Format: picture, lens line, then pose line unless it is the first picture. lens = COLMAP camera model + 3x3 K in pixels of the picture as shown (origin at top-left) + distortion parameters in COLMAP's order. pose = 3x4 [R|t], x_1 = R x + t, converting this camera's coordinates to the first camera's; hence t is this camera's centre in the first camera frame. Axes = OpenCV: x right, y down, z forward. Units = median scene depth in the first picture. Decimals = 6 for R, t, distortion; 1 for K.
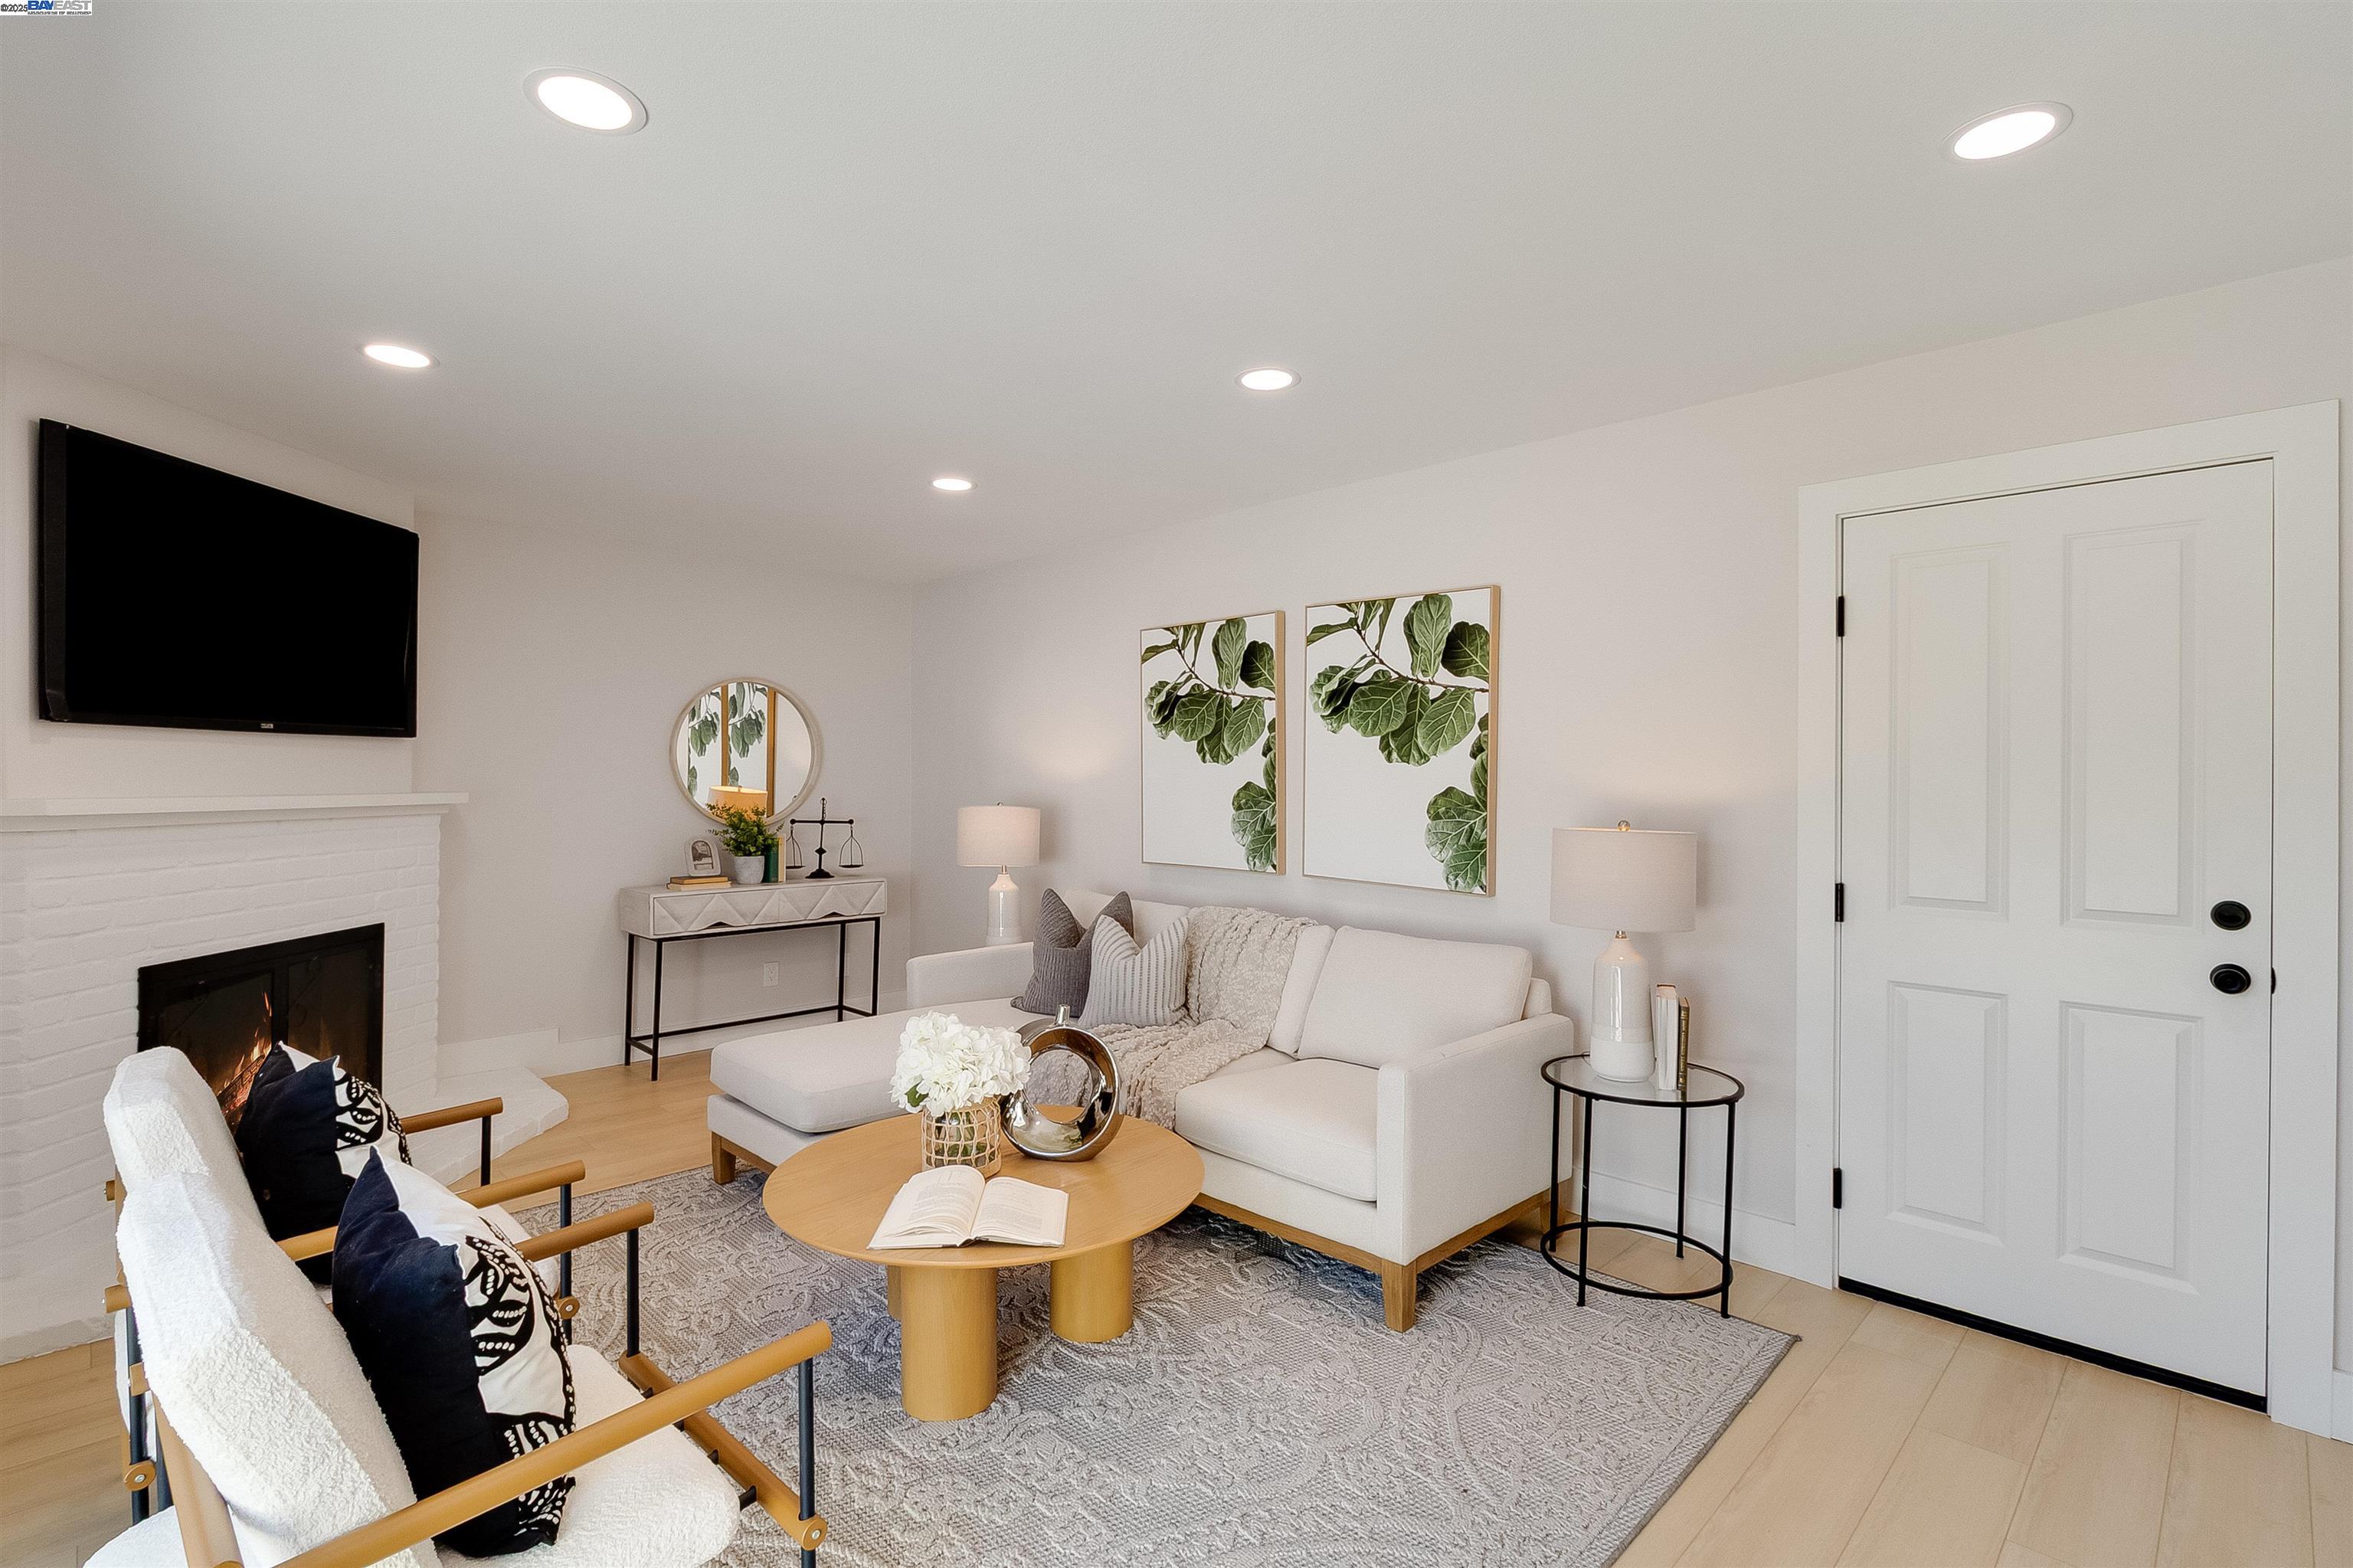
lens RADIAL K [[1088.7, 0, 1178.0], [0, 1088.7, 779.2], [0, 0, 1]] dist [-0.007039, -0.000702]
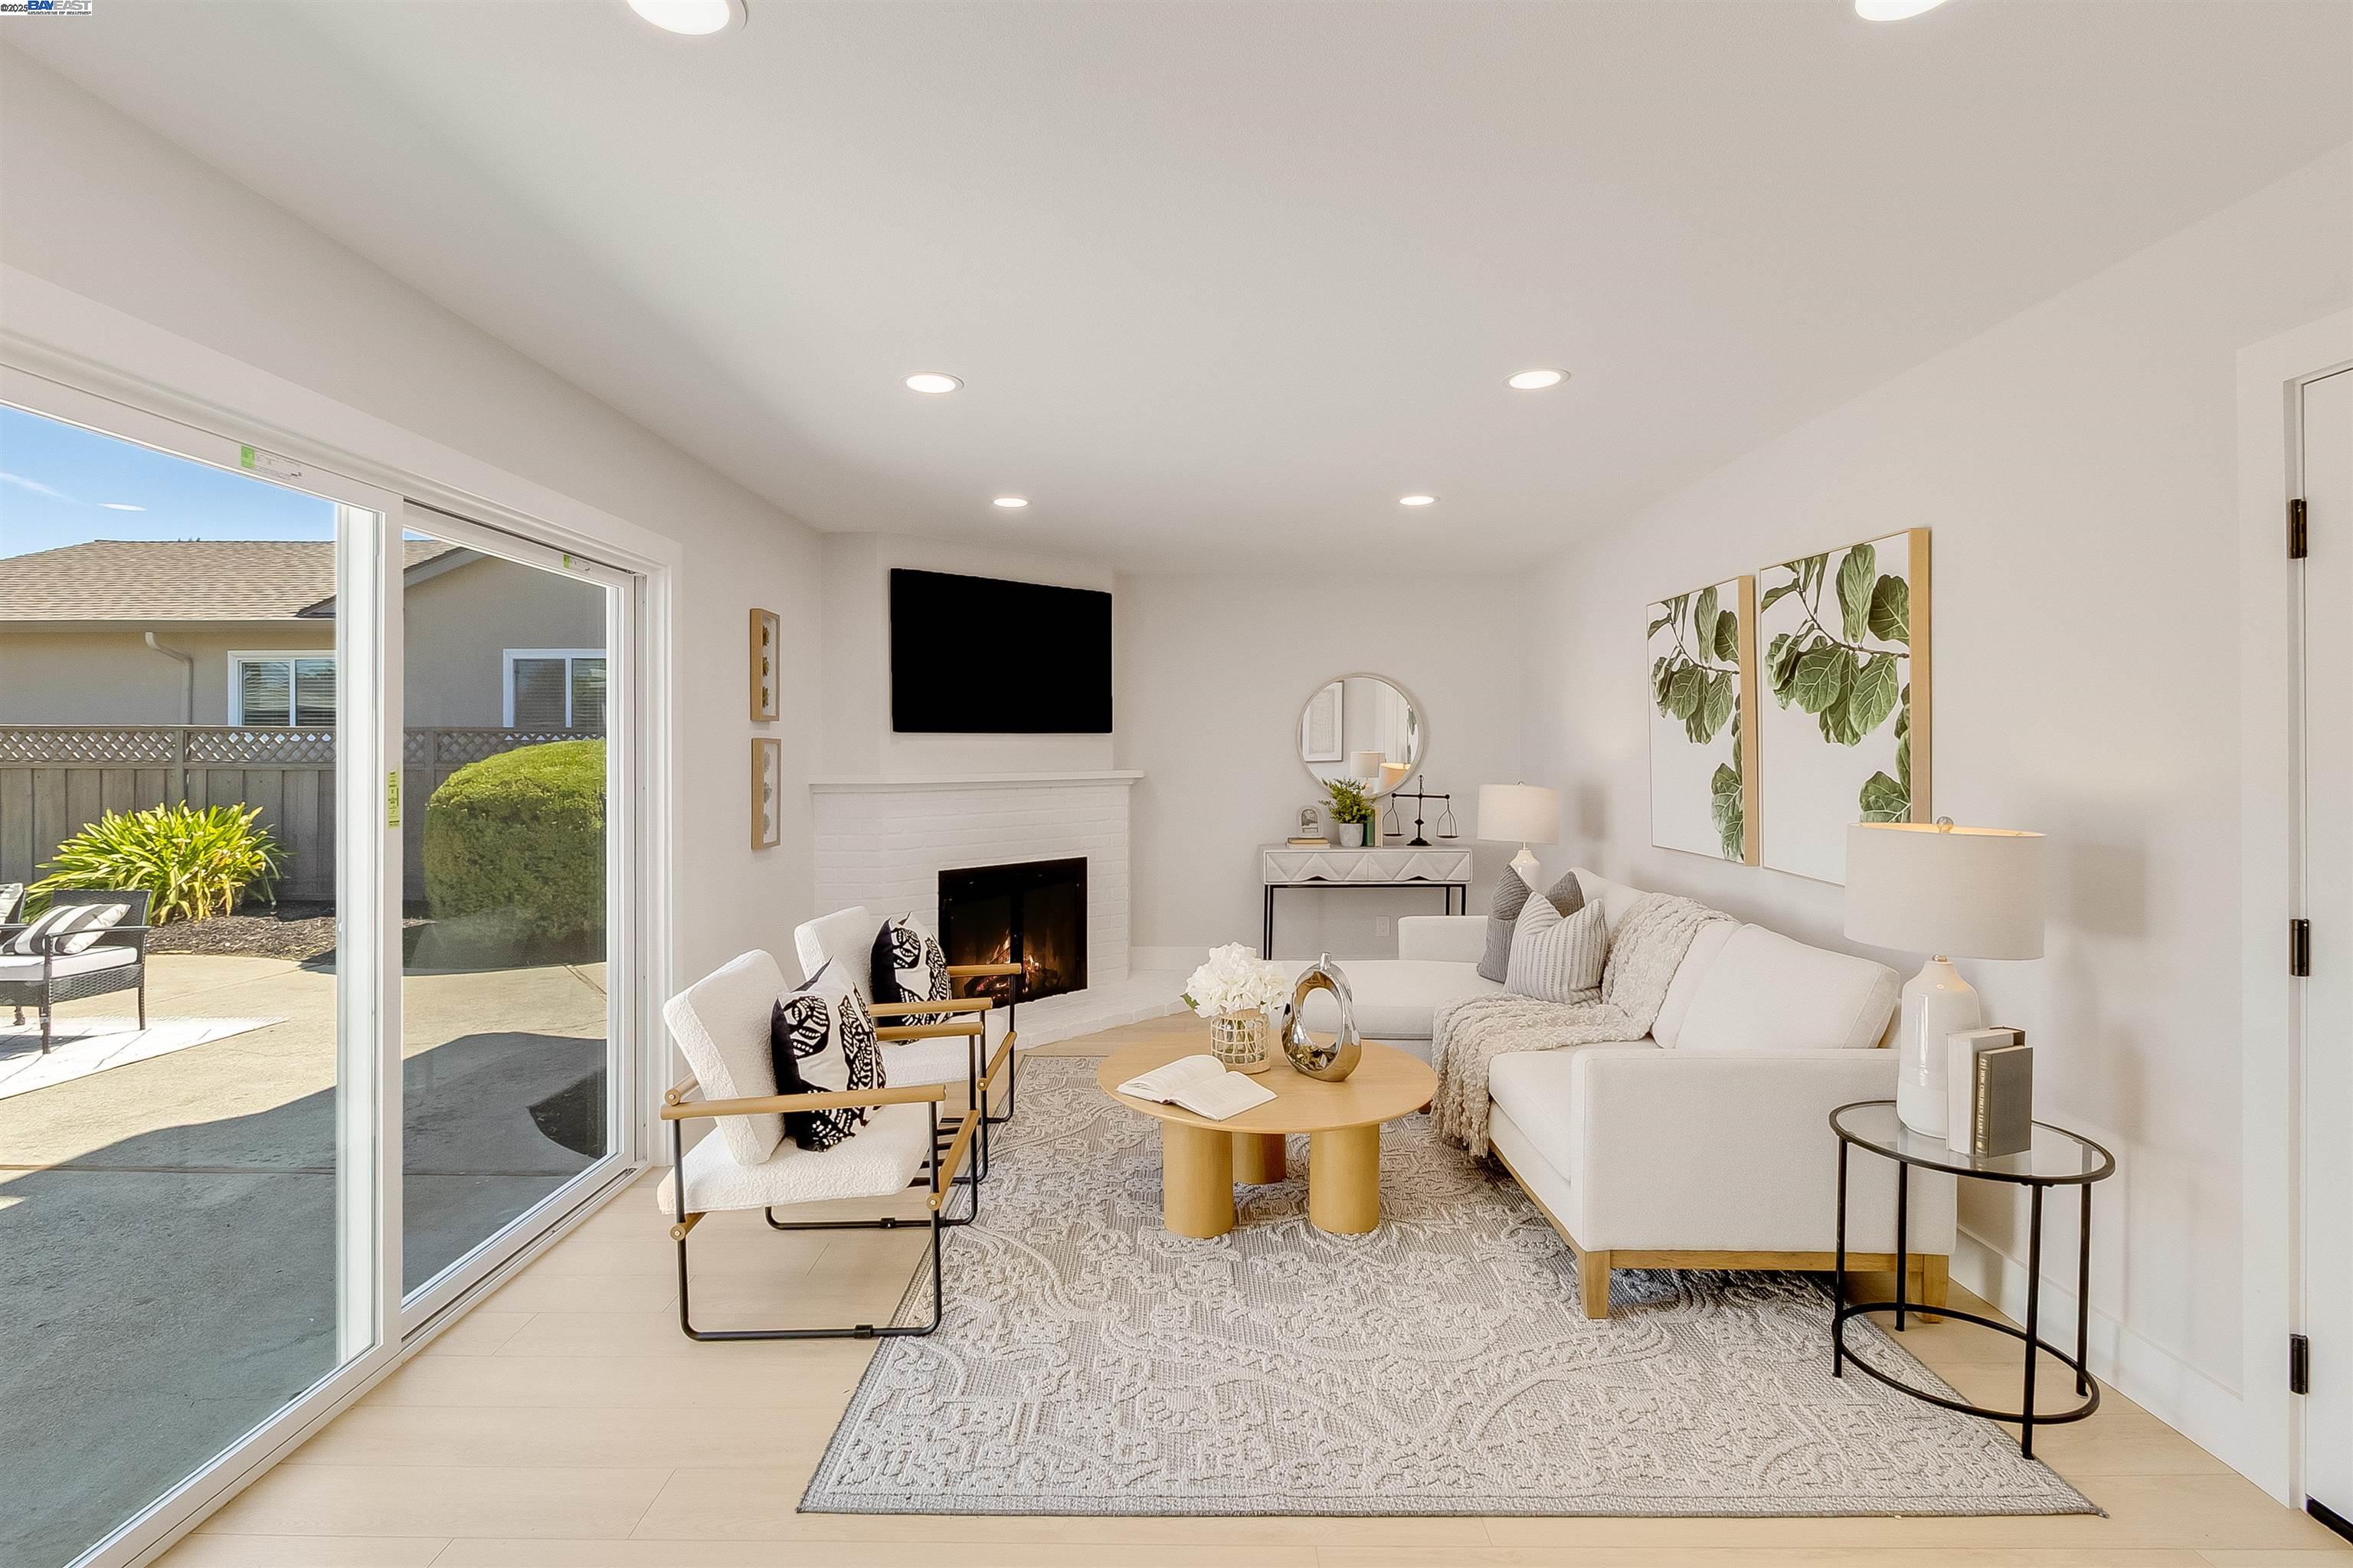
lens RADIAL K [[1100.6, 0, 1161.4], [0, 1100.6, 759.0], [0, 0, 1]] dist [-0.001922, -0.003850]
pose [[0.700738, -0.001948, -0.713416, 0.419018], [0.007443, 0.999962, 0.004579, -0.009497], [0.713380, -0.008519, 0.700725, 0.007015]]
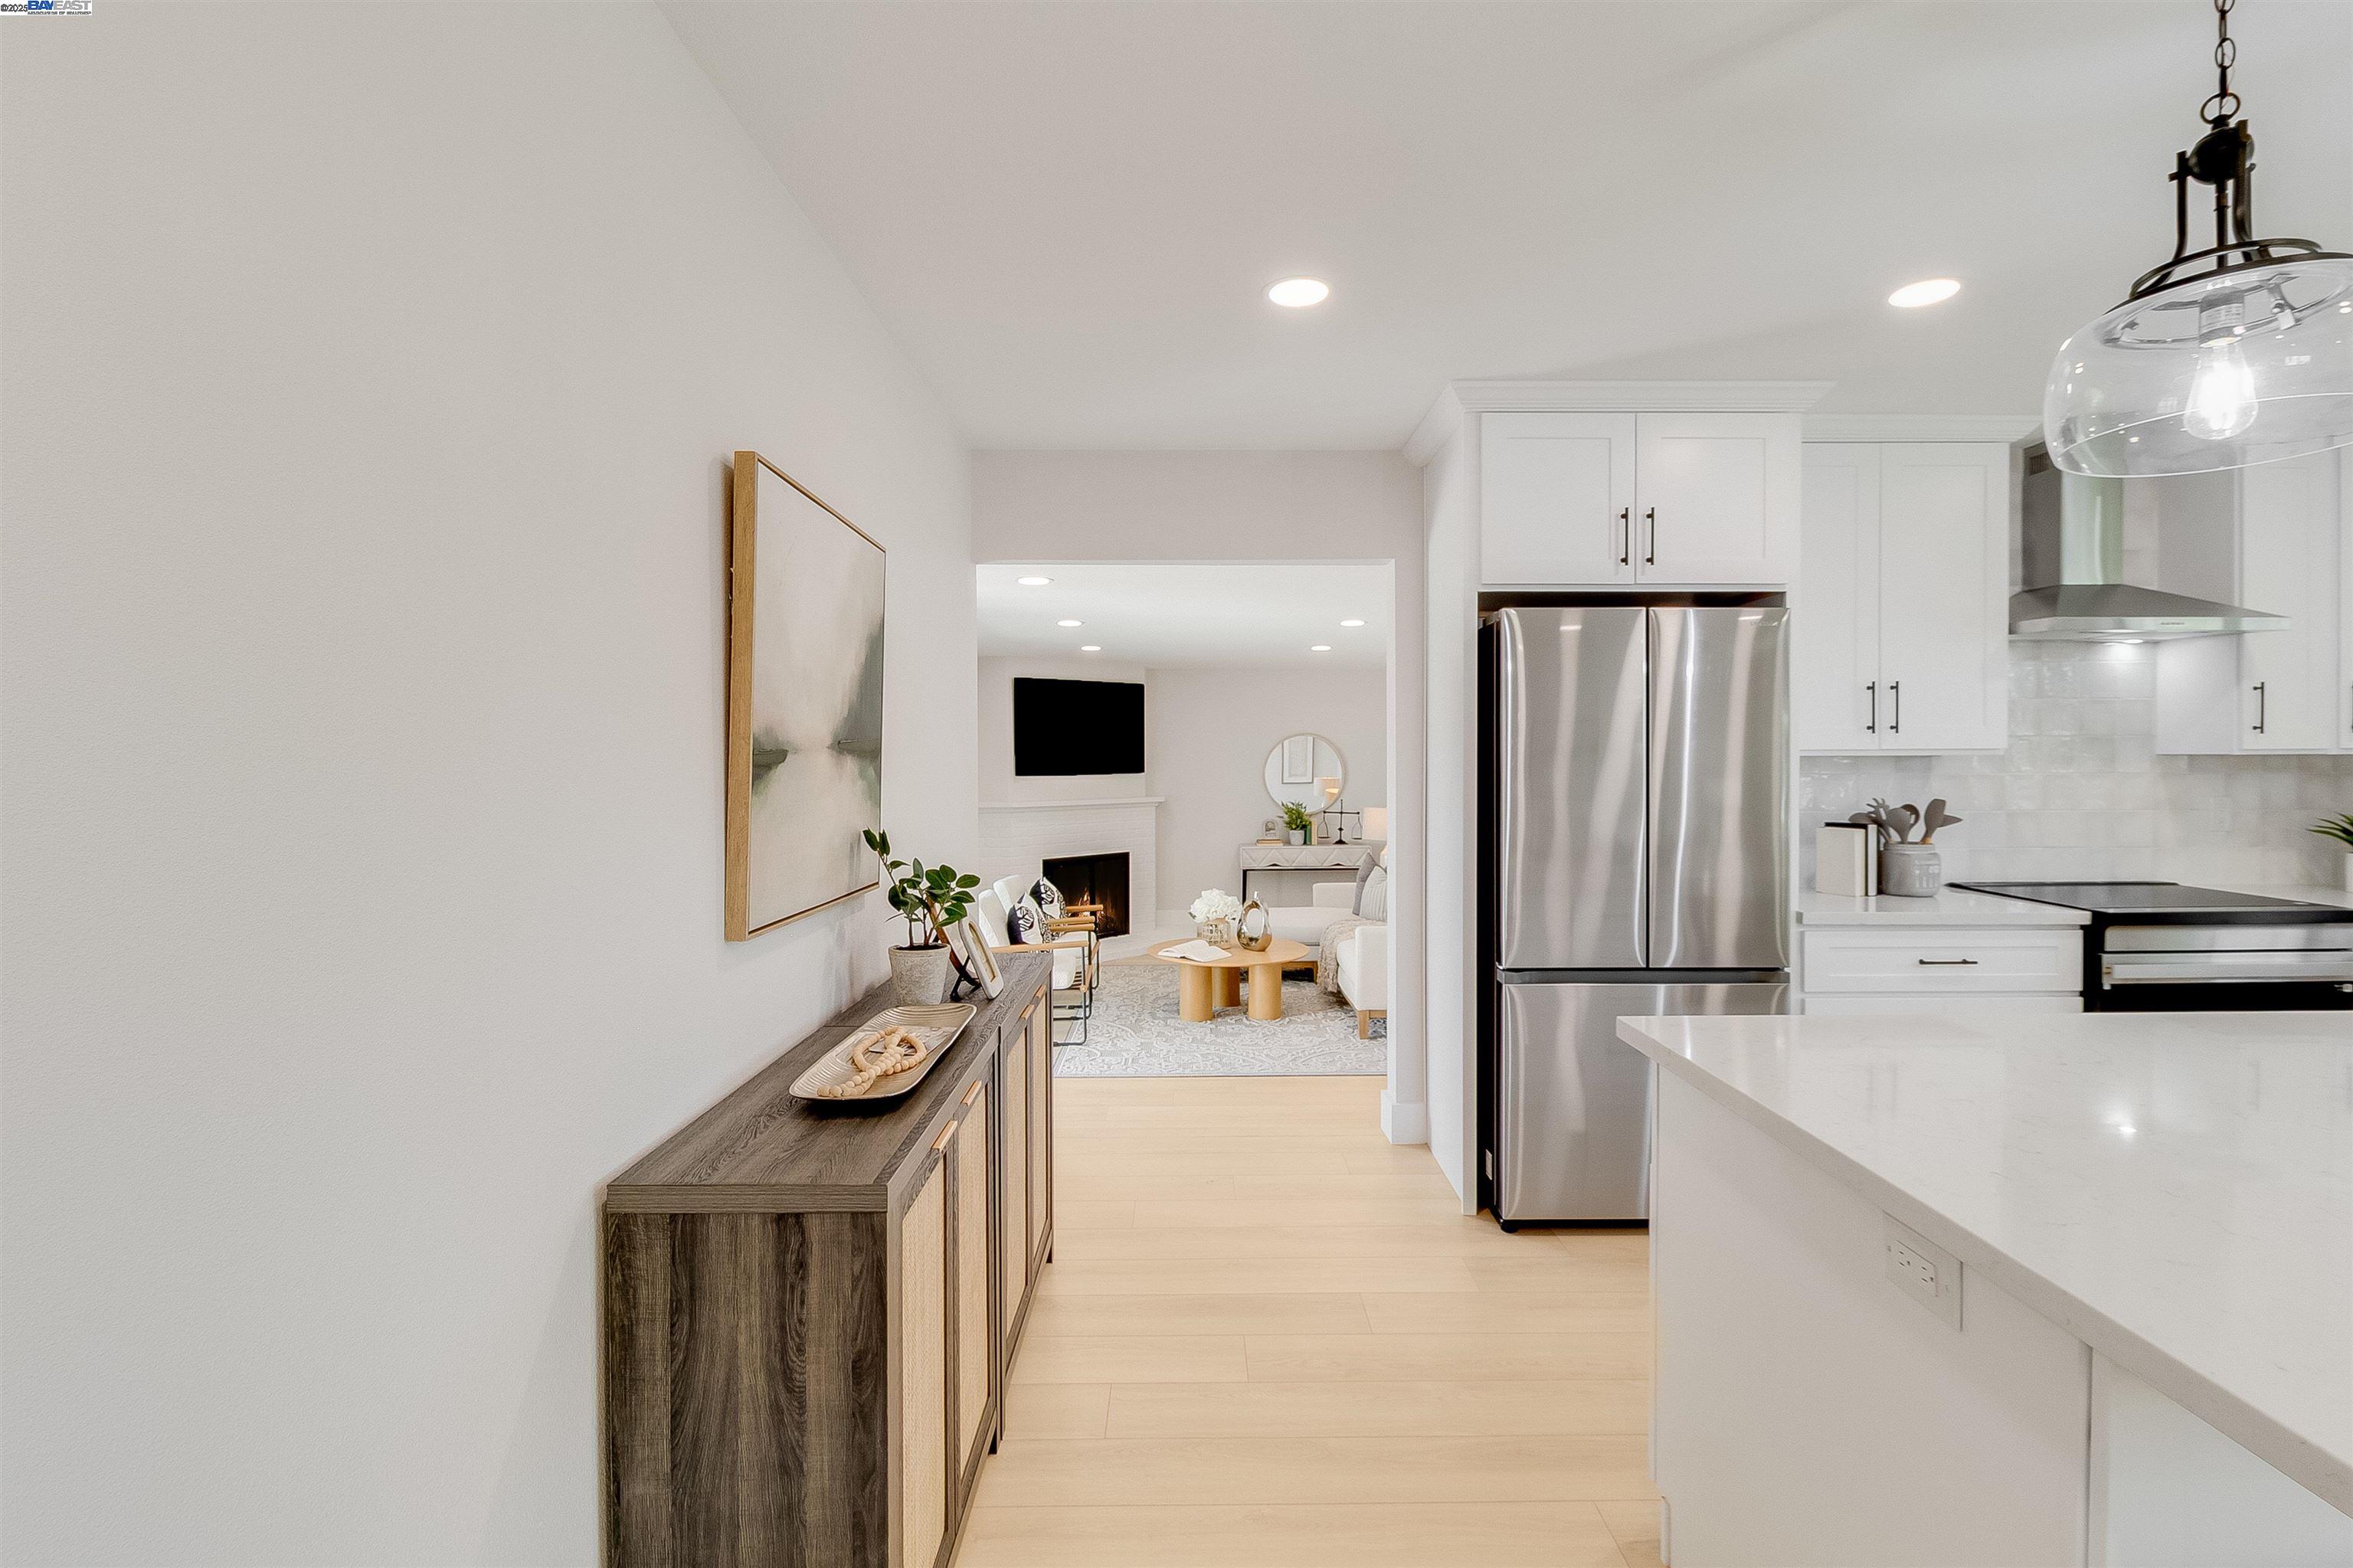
lens RADIAL K [[1088.7, 0, 1207.5], [0, 1088.7, 770.8], [0, 0, 1]] dist [-0.007039, -0.000702]
pose [[0.724888, 0.001190, -0.688866, 1.022650], [0.006436, 0.999943, 0.008500, -0.063316], [0.688837, -0.010595, 0.724839, -0.603806]]
